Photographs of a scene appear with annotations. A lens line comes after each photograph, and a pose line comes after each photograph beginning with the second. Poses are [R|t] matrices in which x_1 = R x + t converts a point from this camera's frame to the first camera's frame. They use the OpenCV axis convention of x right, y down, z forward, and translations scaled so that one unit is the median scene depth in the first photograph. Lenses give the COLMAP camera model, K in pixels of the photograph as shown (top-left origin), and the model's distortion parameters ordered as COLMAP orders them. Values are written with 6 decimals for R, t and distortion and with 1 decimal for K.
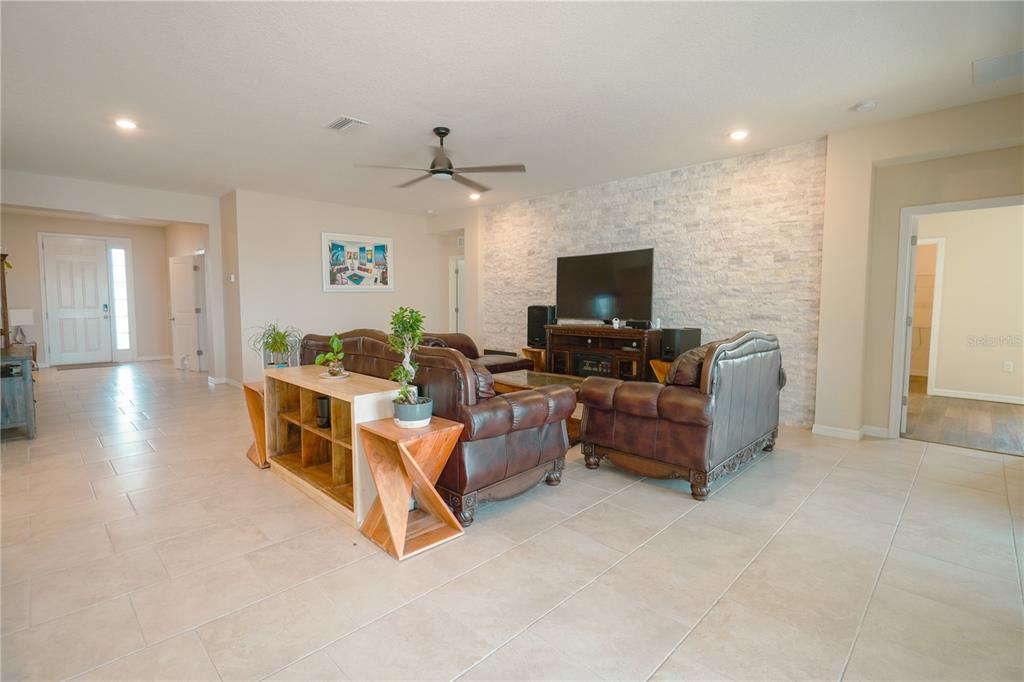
lens RADIAL K [[482.8, 0, 512.0], [0, 482.8, 341.0], [0, 0, 1]] dist [-0.002103, -0.000101]
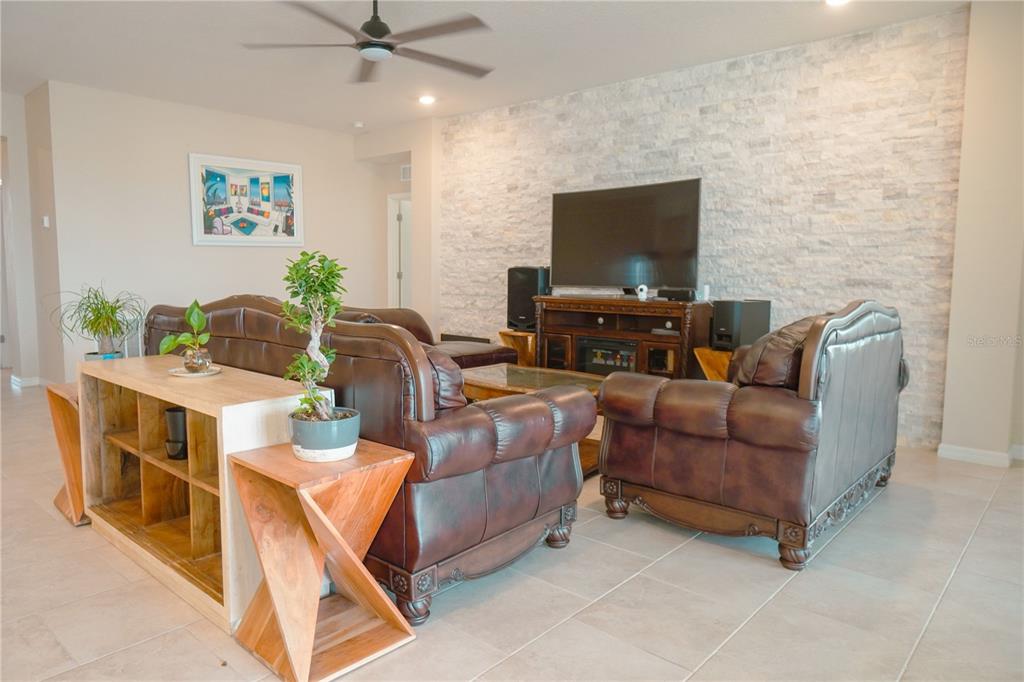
lens RADIAL K [[670.7, 0, 512.0], [0, 670.7, 341.0], [0, 0, 1]] dist [0.003100, 0.000607]
pose [[0.998615, -0.000388, 0.052608, -0.013853], [-0.000814, 0.999739, 0.022819, 0.010053], [-0.052603, -0.022830, 0.998355, 0.107219]]
